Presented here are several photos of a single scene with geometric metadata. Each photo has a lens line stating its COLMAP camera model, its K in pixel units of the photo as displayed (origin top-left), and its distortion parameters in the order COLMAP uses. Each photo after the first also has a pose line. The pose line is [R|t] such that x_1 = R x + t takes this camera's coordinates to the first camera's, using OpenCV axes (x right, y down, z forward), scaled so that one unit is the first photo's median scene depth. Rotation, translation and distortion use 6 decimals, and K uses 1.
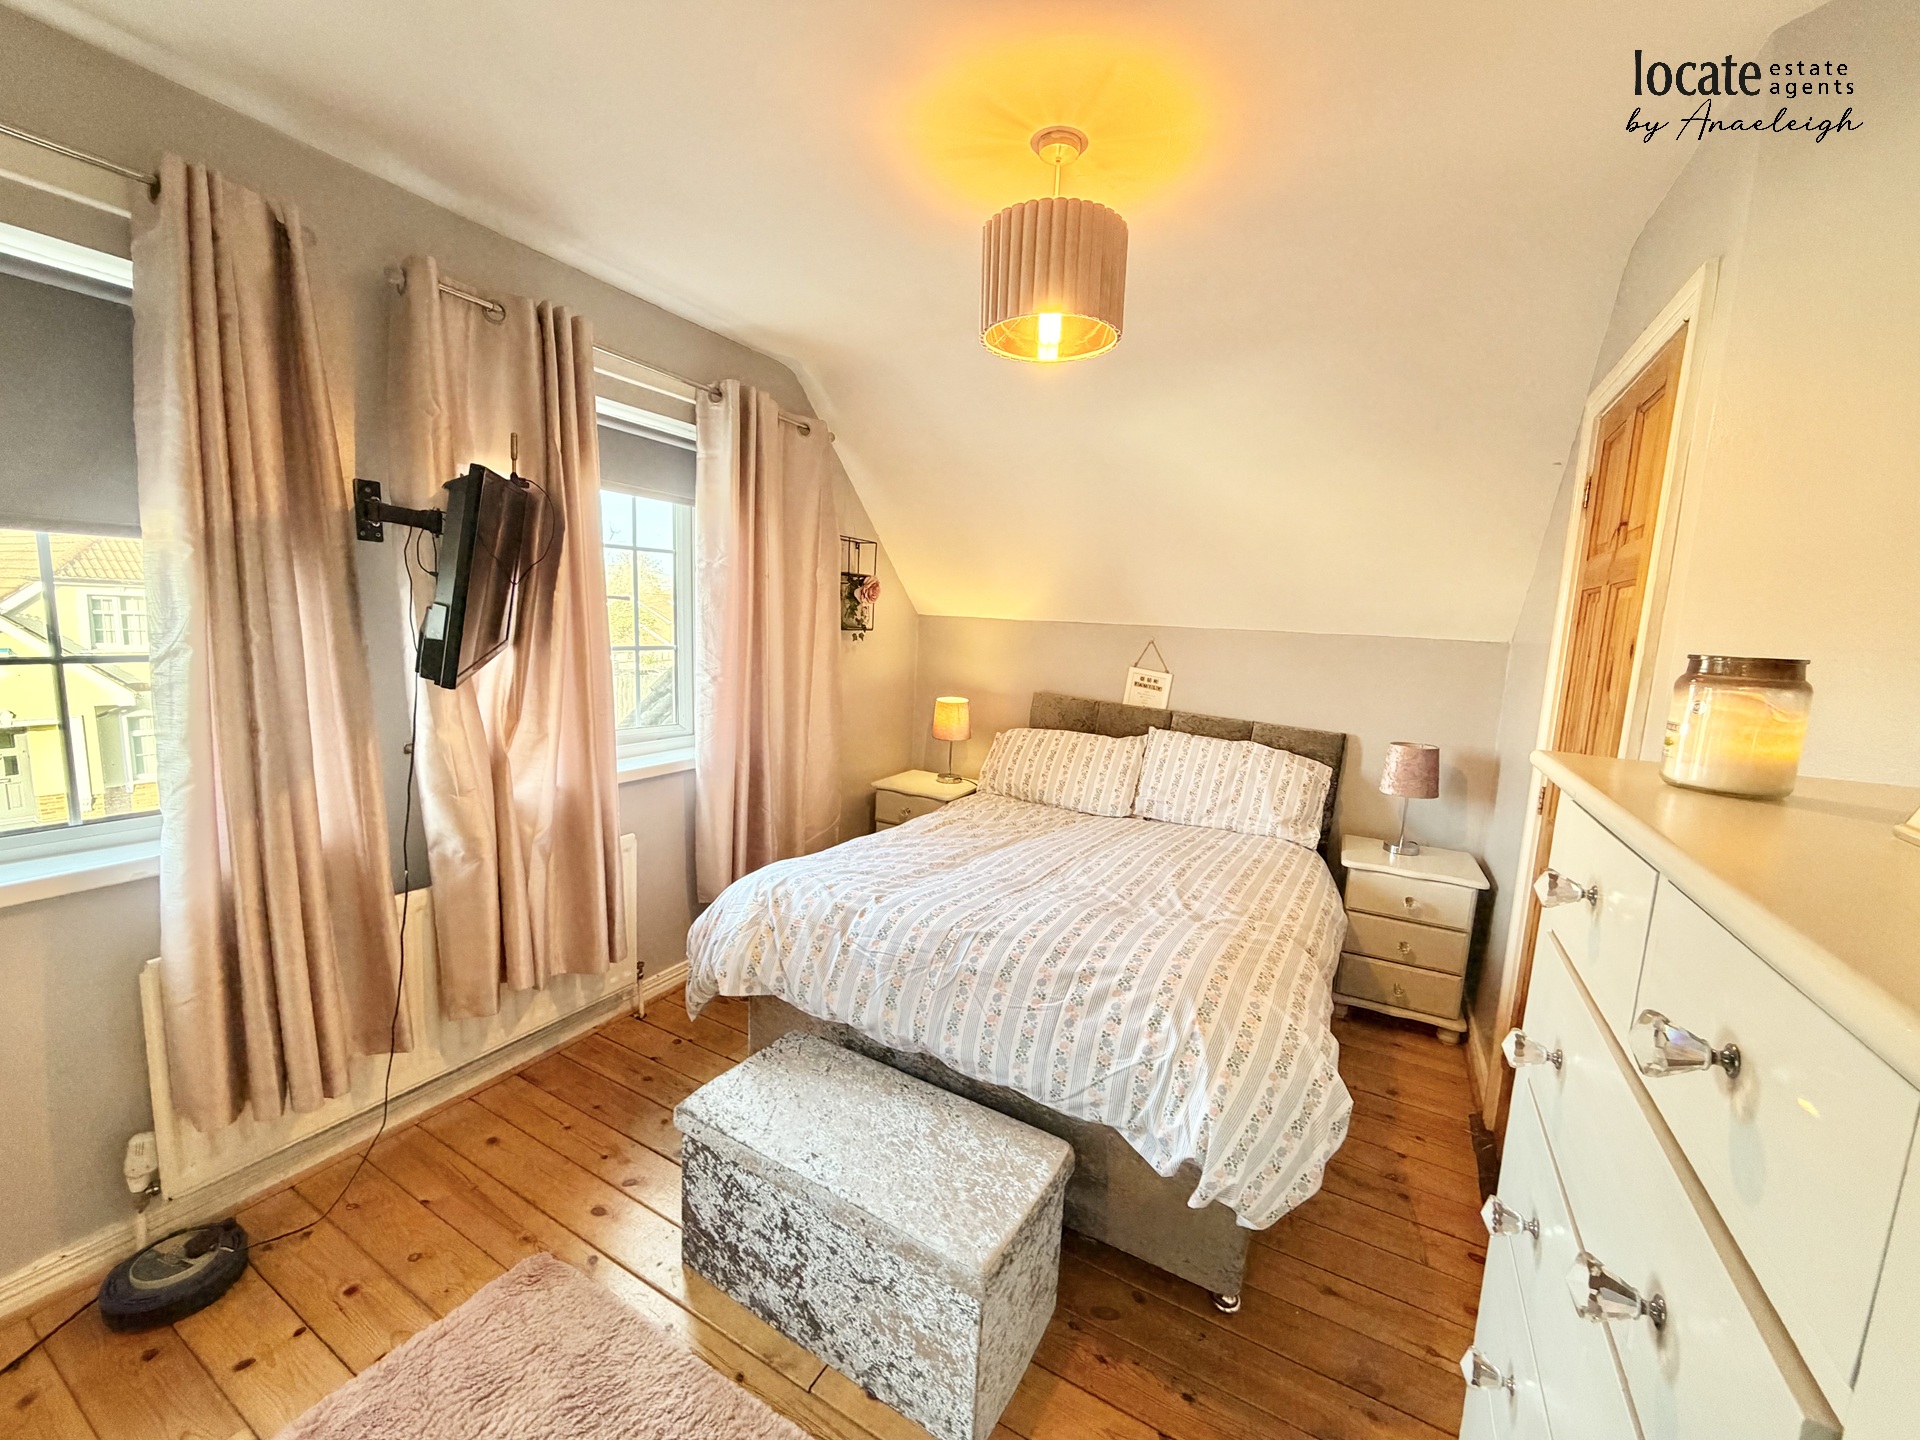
lens RADIAL K [[763.6, 0, 953.6], [0, 763.6, 723.5], [0, 0, 1]] dist [-0.001161, -0.000177]
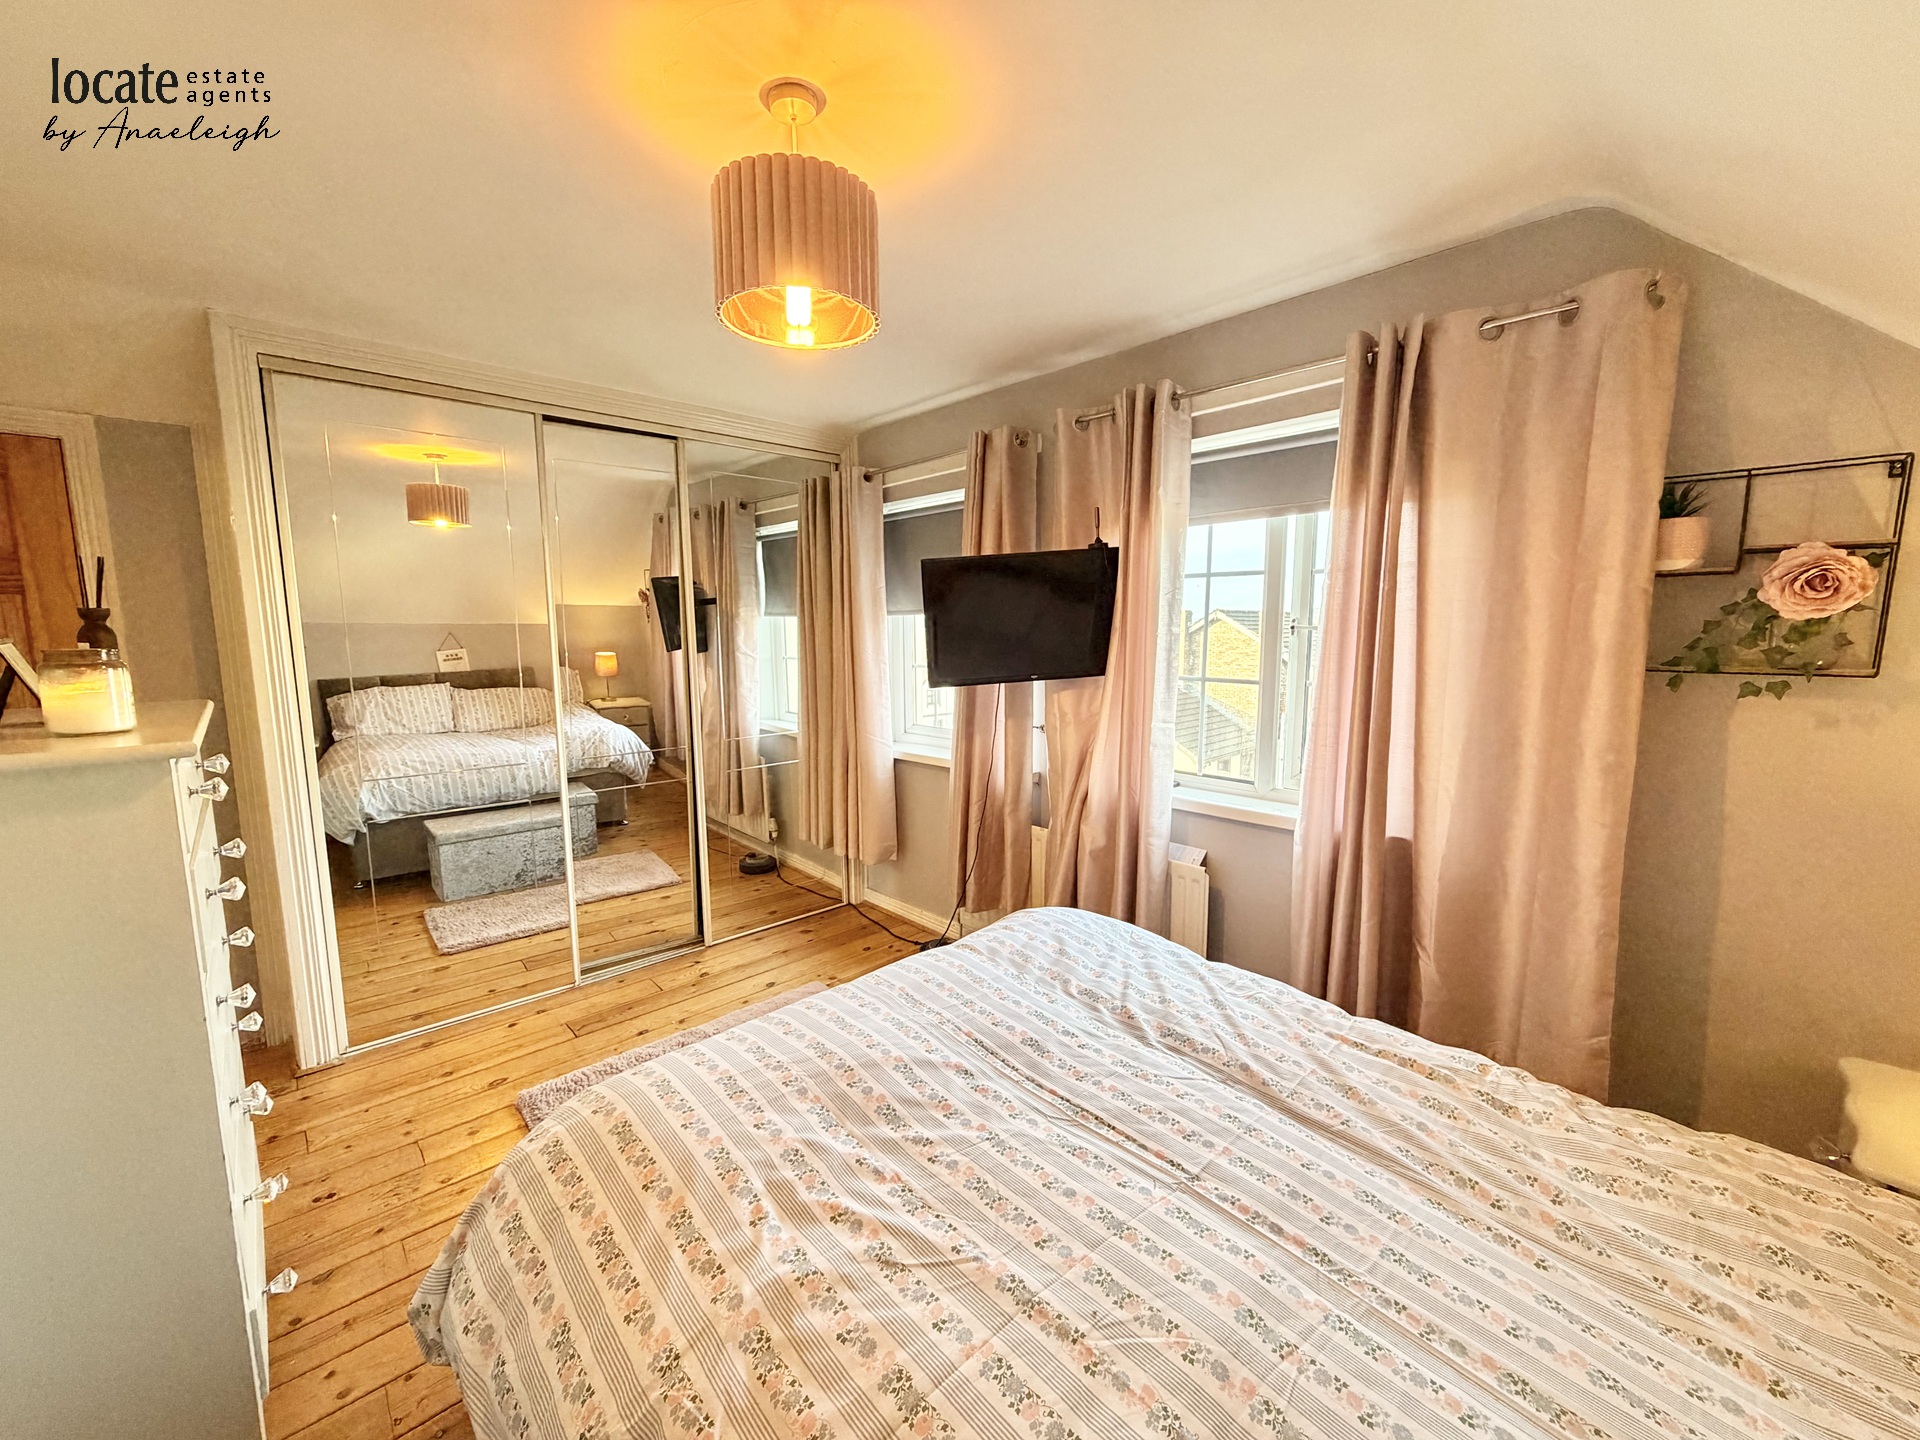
lens RADIAL K [[763.6, 0, 953.6], [0, 763.6, 723.5], [0, 0, 1]] dist [-0.001161, -0.000177]
pose [[-0.306246, 0.072234, -0.949208, 0.688908], [-0.141953, 0.982503, 0.120566, -0.128759], [0.941309, 0.171666, -0.290634, 1.103016]]
